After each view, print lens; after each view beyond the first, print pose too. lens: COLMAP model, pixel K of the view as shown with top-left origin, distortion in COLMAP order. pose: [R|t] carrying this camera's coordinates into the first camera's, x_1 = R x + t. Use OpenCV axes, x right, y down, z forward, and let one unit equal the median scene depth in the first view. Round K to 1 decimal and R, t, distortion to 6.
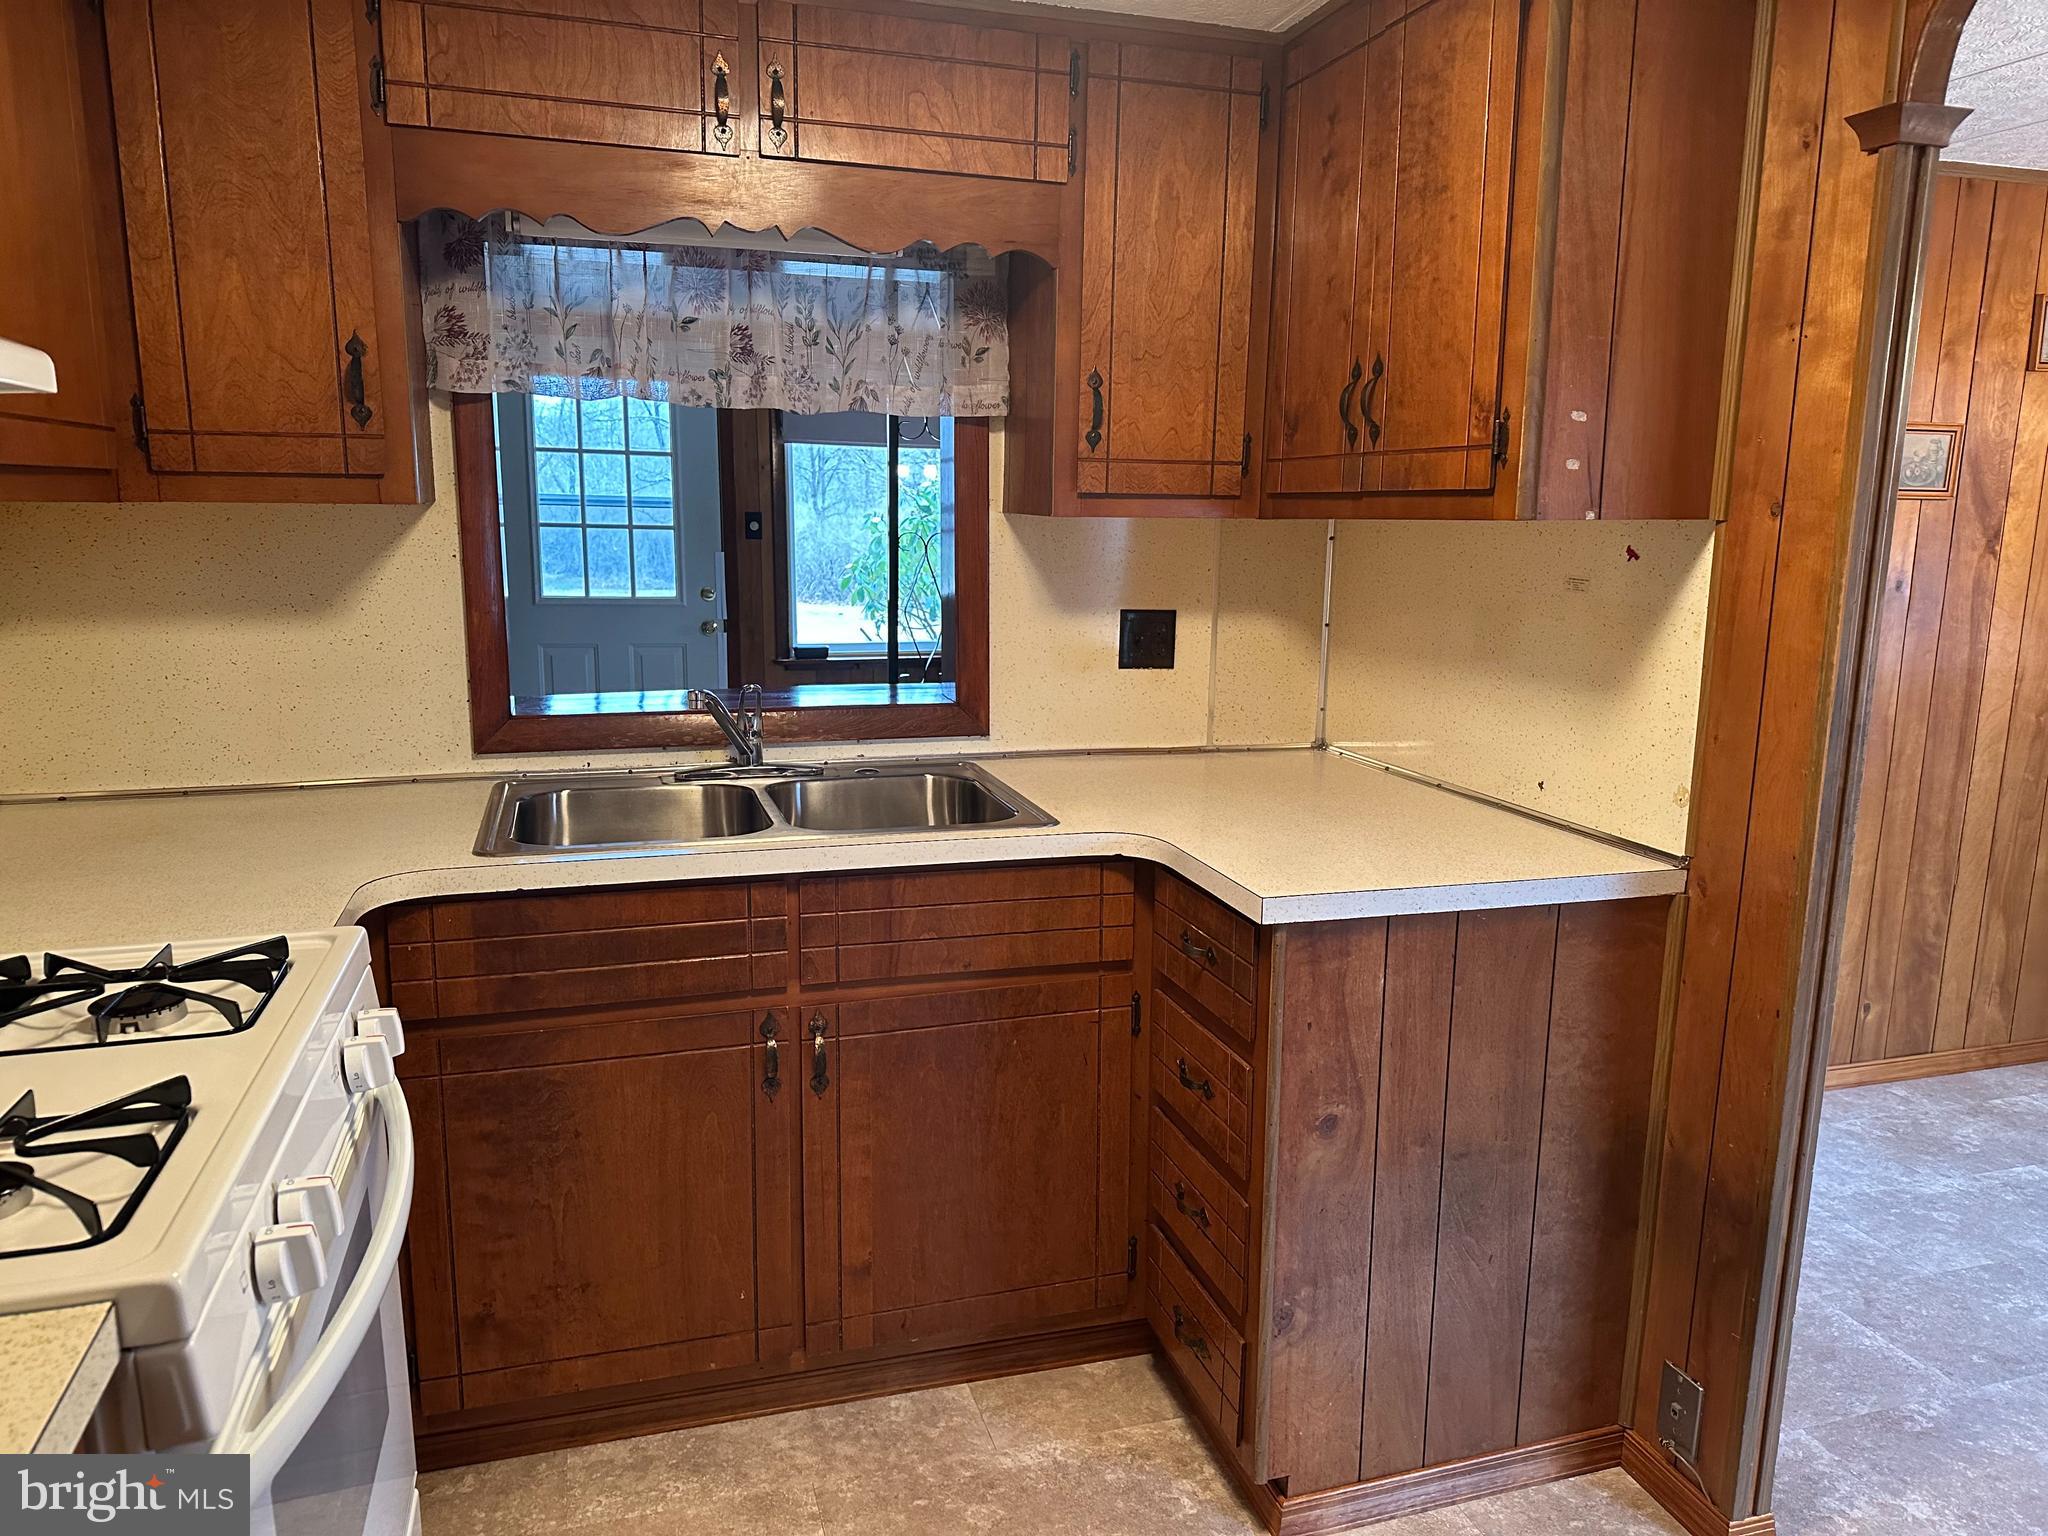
lens RADIAL K [[1435.4, 0, 1033.2], [0, 1435.4, 777.3], [0, 0, 1]] dist [0.032102, -0.032645]
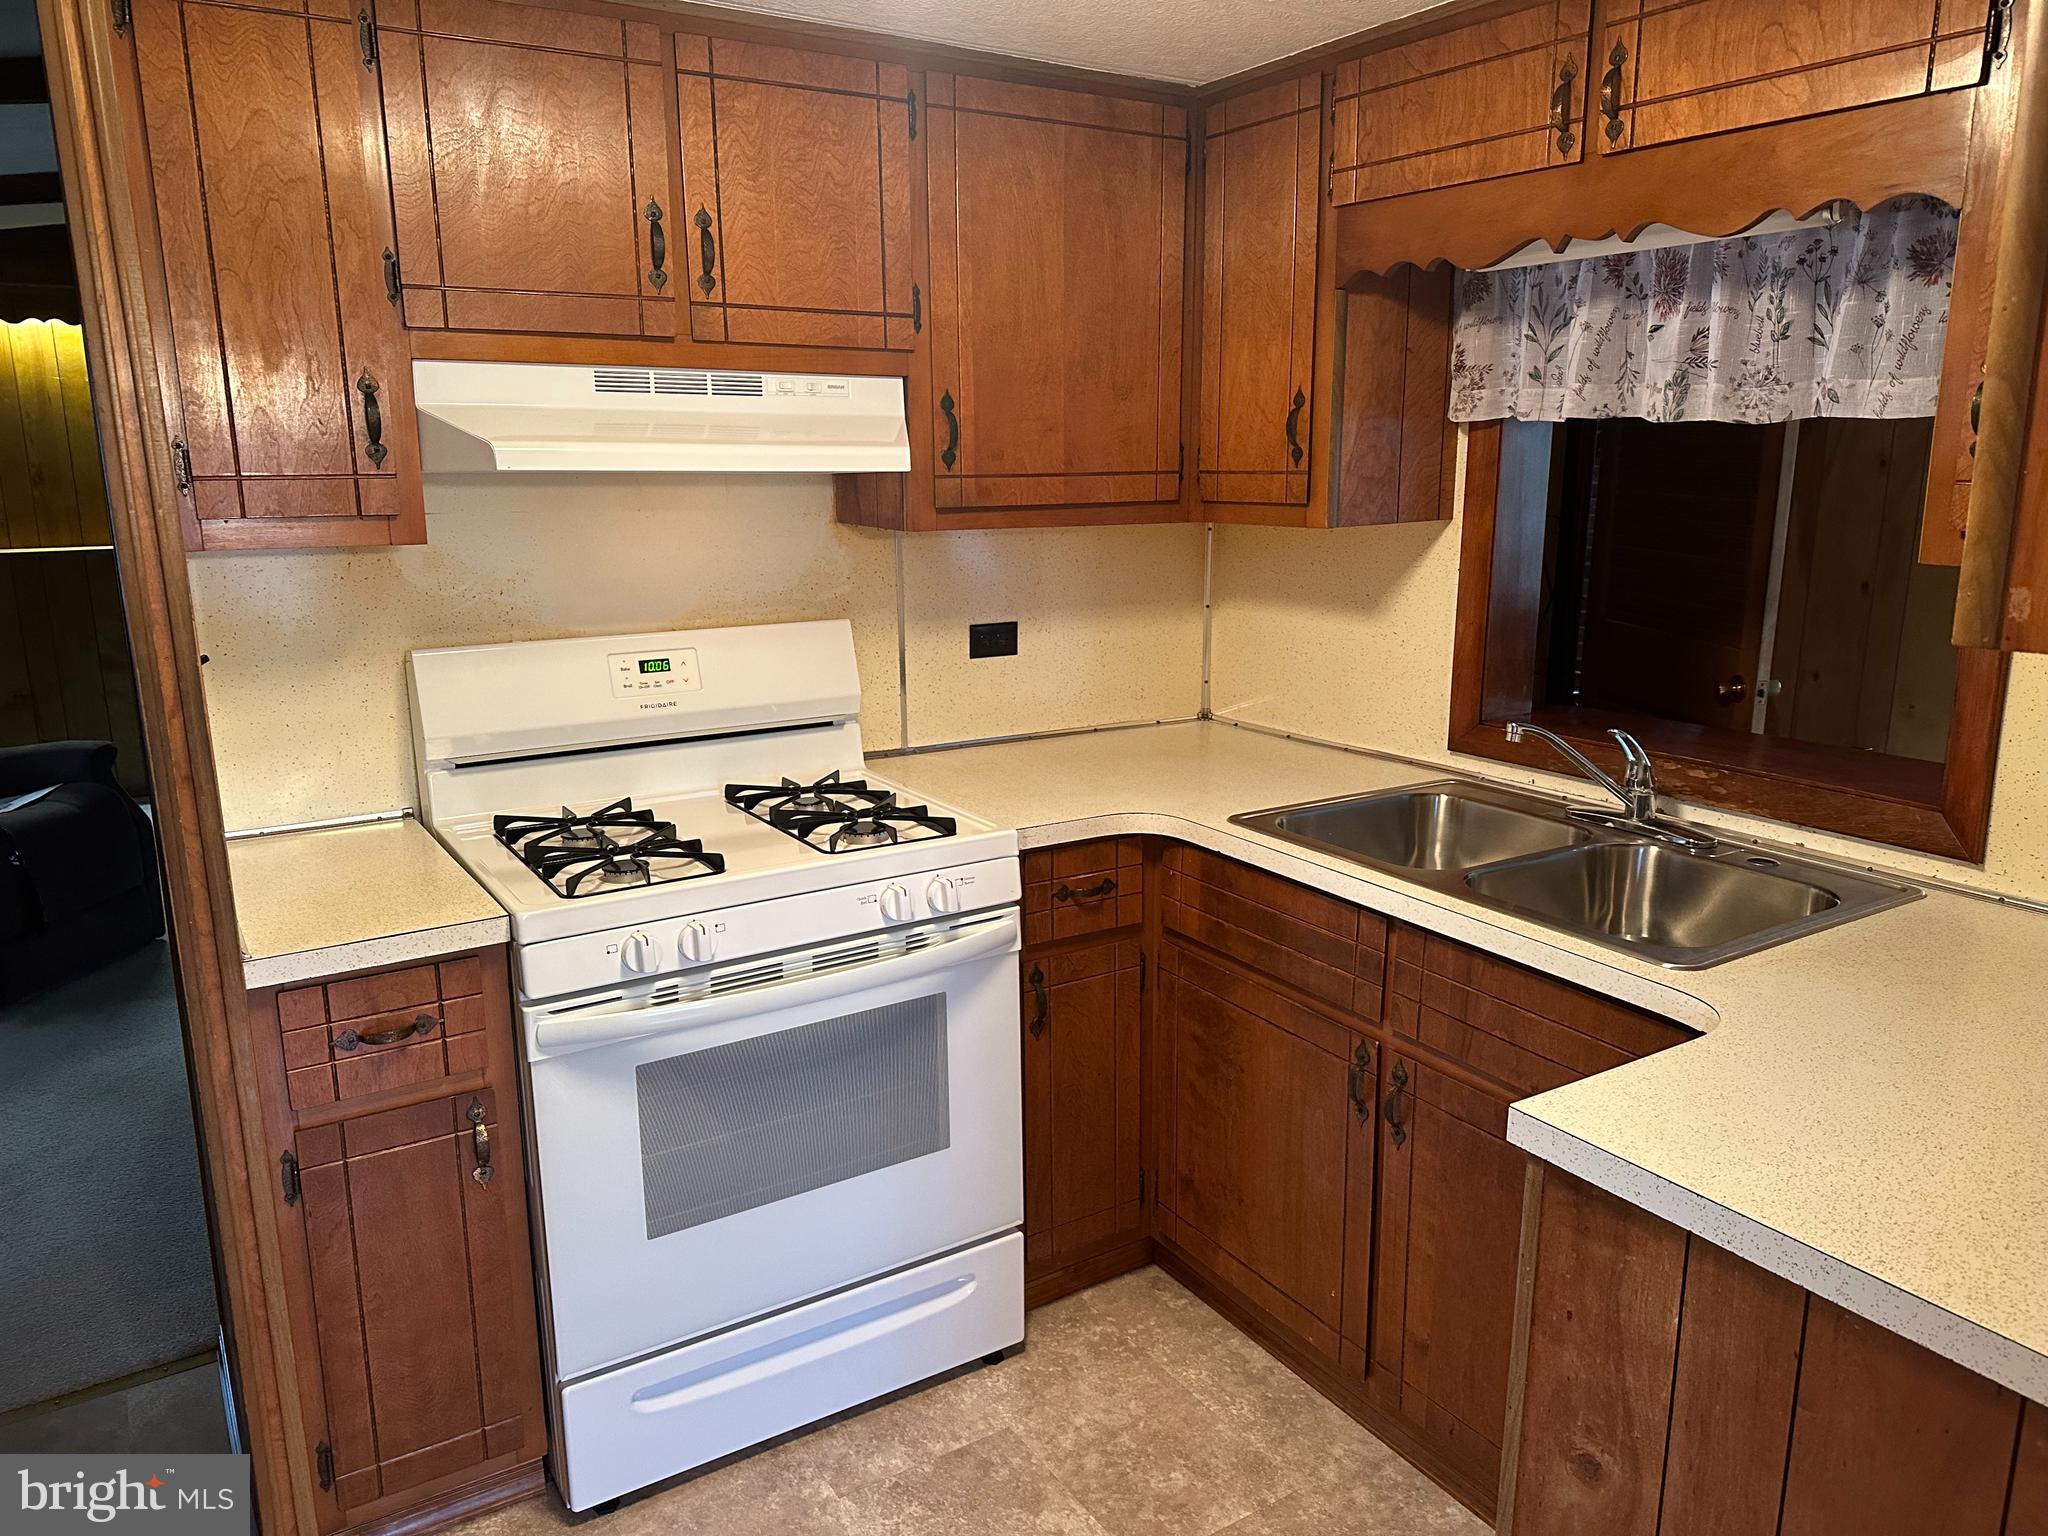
lens RADIAL K [[1435.4, 0, 1029.0], [0, 1435.4, 773.7], [0, 0, 1]] dist [0.032102, -0.032645]
pose [[0.265442, 0.200296, -0.943092, 0.668503], [-0.164650, 0.973230, 0.160354, -0.143933], [0.949964, 0.112716, 0.291315, 0.452561]]
